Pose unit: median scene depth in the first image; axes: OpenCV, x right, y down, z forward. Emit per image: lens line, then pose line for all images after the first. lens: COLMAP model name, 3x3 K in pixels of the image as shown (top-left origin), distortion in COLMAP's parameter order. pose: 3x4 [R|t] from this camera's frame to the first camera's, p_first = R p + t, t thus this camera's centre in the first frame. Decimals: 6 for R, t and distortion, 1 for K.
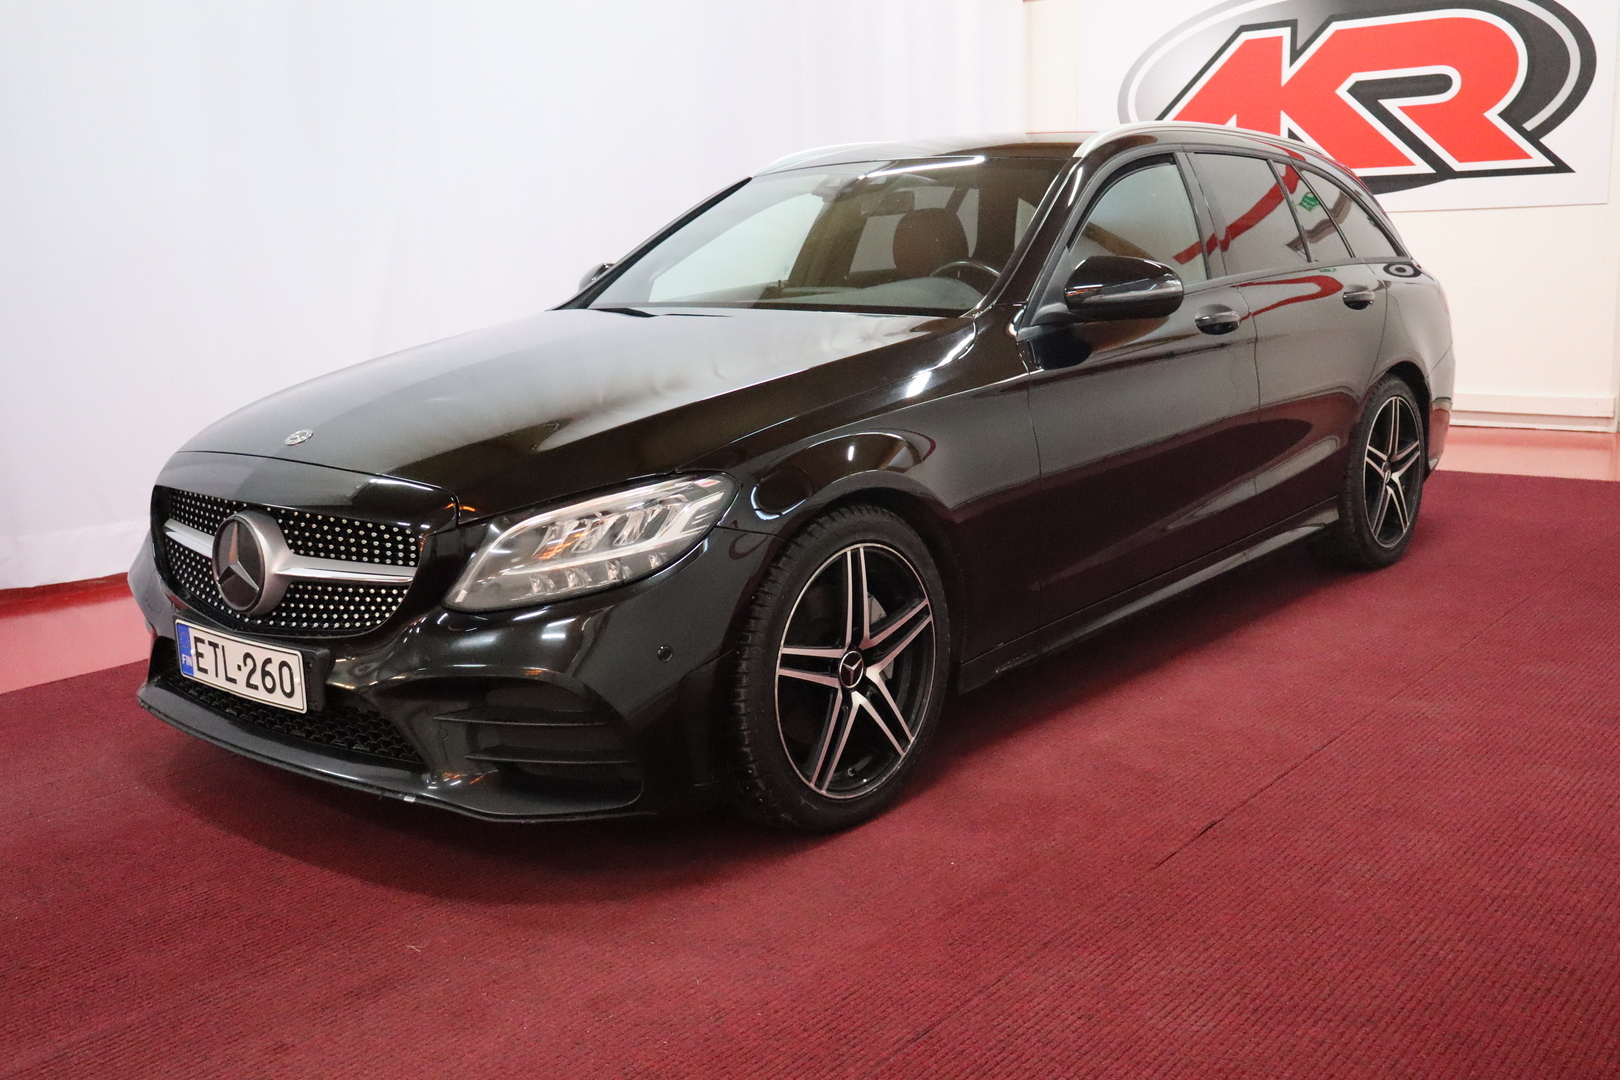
lens RADIAL K [[1549.6, 0, 810.0], [0, 1549.6, 540.0], [0, 0, 1]] dist [-0.013343, -0.002859]
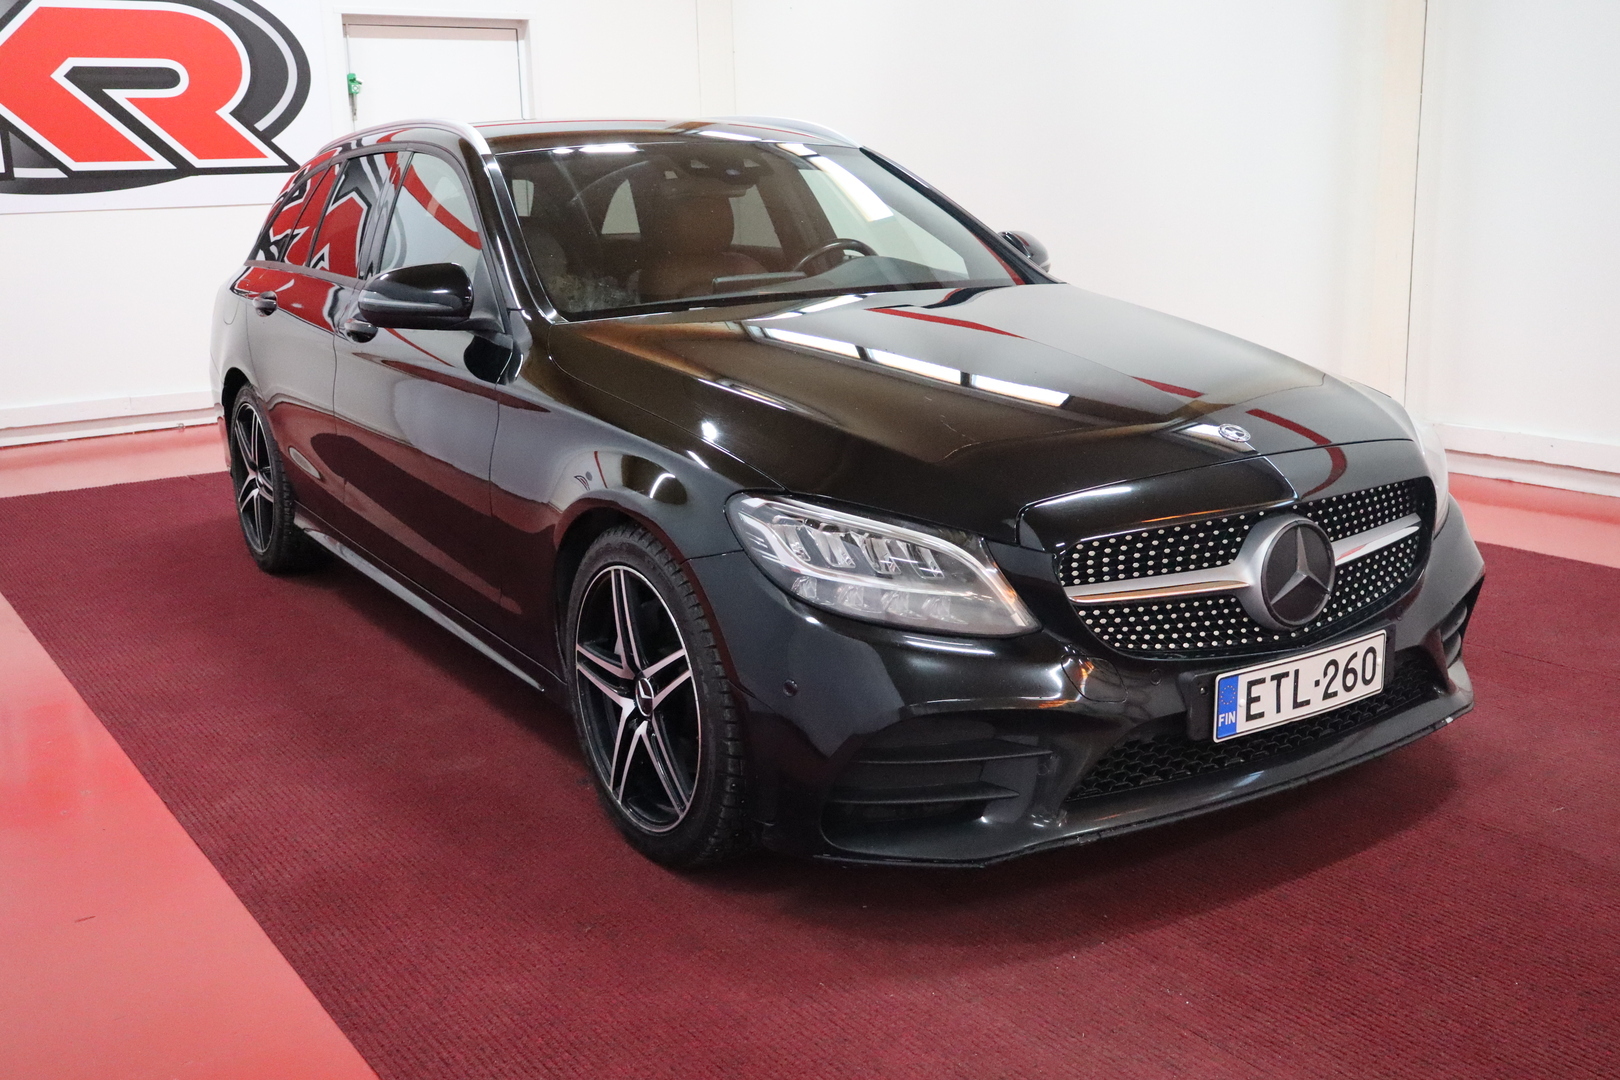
lens RADIAL K [[1578.5, 0, 810.0], [0, 1578.5, 540.0], [0, 0, 1]] dist [-0.000117, -0.009145]
pose [[0.285178, -0.192414, 0.938962, -0.483475], [0.200820, 0.969894, 0.137760, -0.069409], [-0.937200, 0.149276, 0.315233, 0.357538]]
